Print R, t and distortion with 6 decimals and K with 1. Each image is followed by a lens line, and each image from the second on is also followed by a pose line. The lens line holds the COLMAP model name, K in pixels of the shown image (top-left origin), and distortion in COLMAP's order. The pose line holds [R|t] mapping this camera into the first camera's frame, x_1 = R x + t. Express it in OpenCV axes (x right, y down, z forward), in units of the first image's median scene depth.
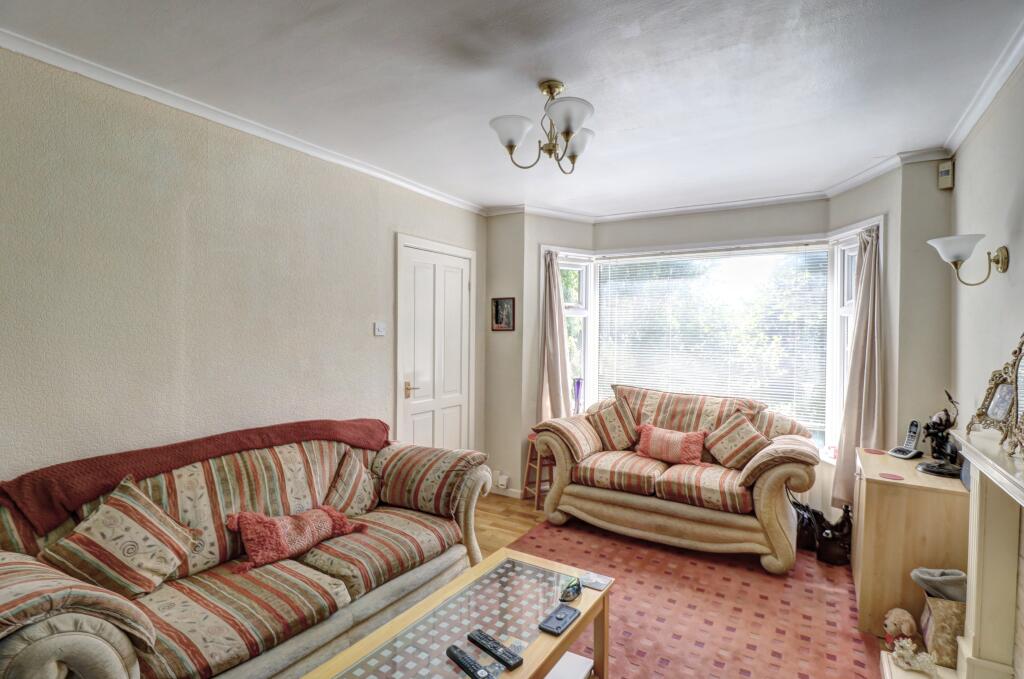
lens RADIAL K [[486.7, 0, 544.3], [0, 486.7, 338.3], [0, 0, 1]] dist [0.013871, -0.016760]
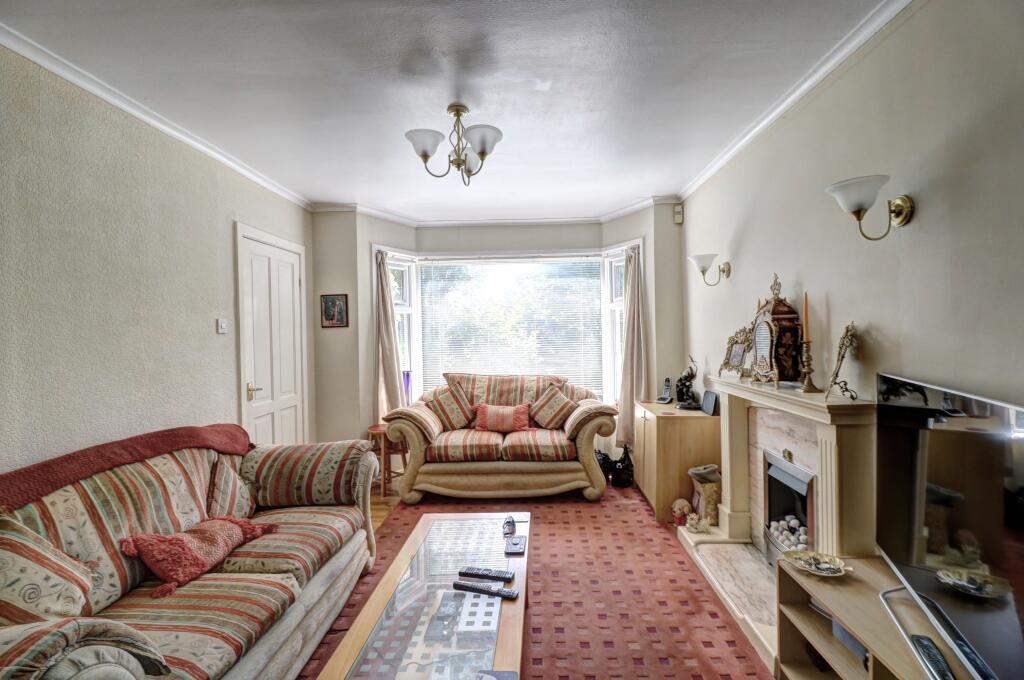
lens RADIAL K [[473.5, 0, 512.0], [0, 473.5, 340.0], [0, 0, 1]] dist [0.015618, -0.016050]
pose [[0.877937, -0.036157, 0.477409, -0.338465], [0.038049, 0.999260, 0.005708, 0.026712], [-0.477261, 0.013154, 0.878663, -0.045388]]
